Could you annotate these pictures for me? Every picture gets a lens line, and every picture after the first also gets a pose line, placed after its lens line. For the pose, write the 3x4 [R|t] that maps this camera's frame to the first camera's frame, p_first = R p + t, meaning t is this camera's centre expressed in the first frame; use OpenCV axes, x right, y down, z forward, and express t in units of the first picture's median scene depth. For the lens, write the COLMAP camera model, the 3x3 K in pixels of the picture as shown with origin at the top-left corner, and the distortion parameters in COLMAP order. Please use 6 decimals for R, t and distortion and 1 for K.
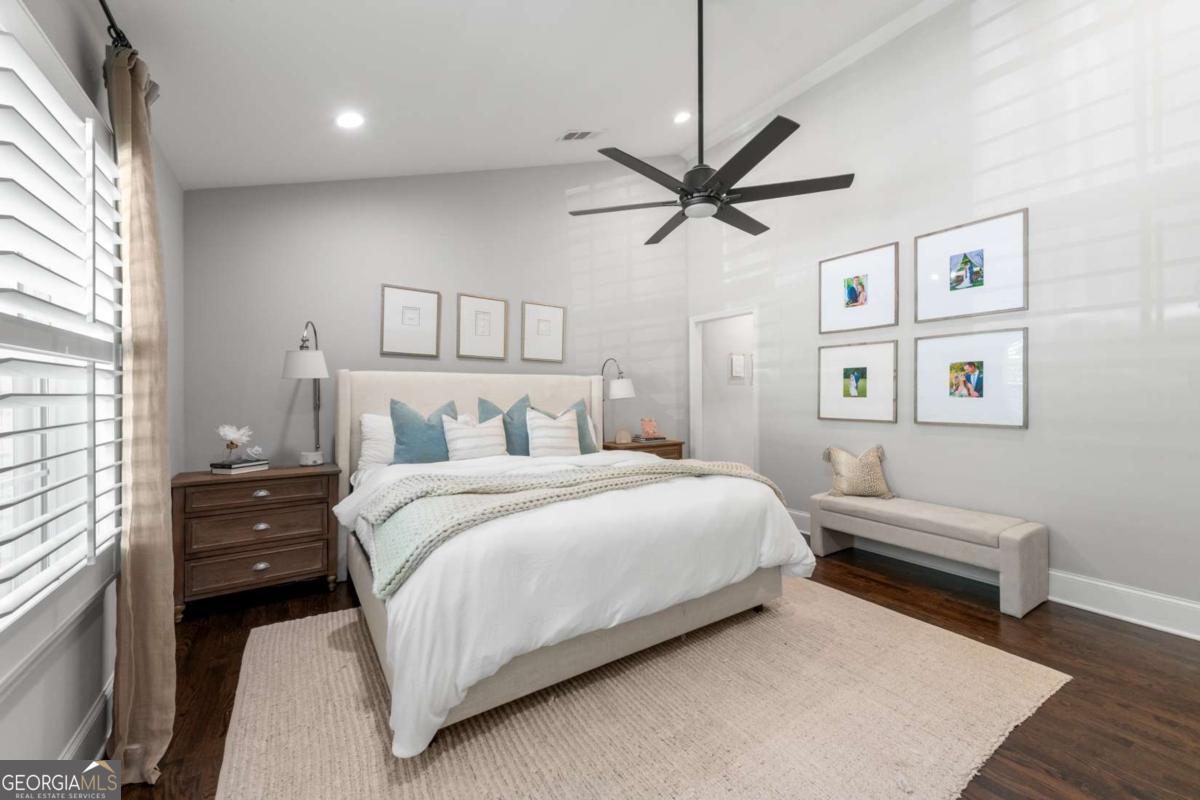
lens RADIAL K [[475.6, 0, 598.1], [0, 475.6, 394.3], [0, 0, 1]] dist [0.009773, -0.000217]
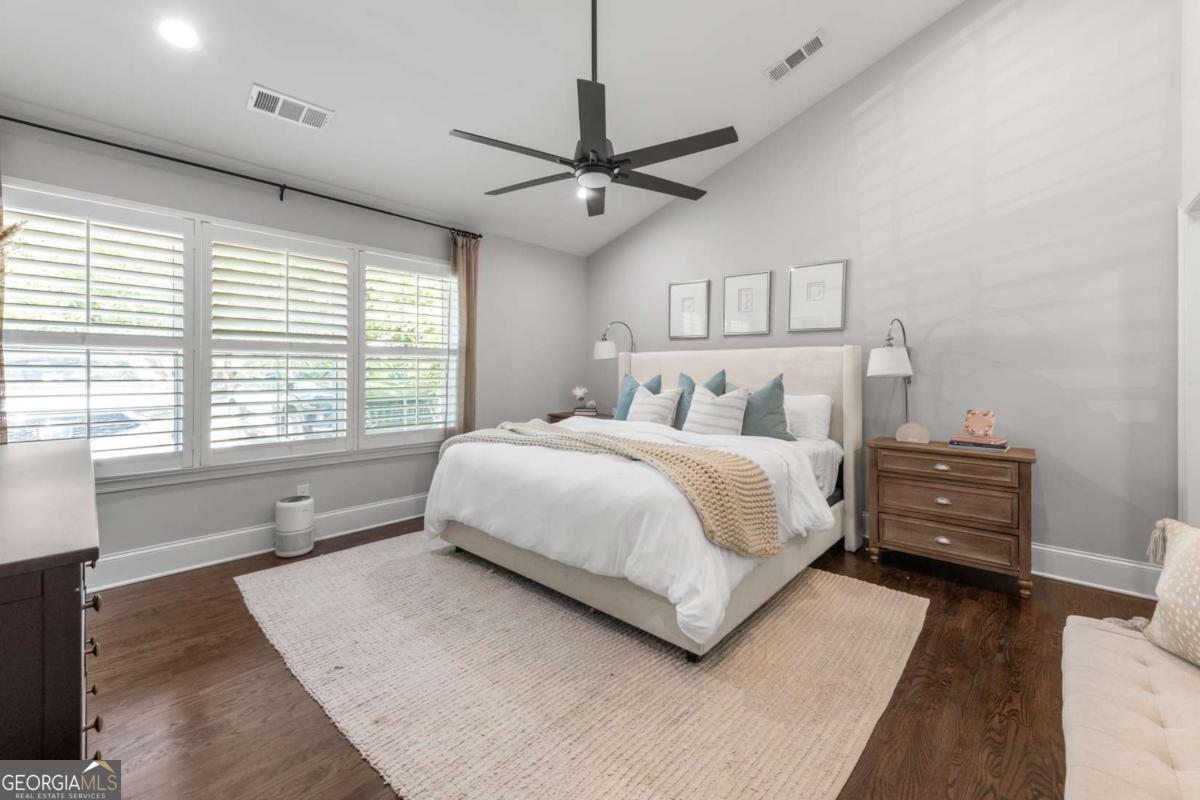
lens RADIAL K [[475.6, 0, 605.5], [0, 475.6, 376.9], [0, 0, 1]] dist [0.009773, -0.000217]
pose [[0.254583, 0.016360, -0.966913, 0.800659], [-0.002098, 0.999864, 0.016365, -0.000540], [0.967049, -0.002138, 0.254582, 0.535196]]
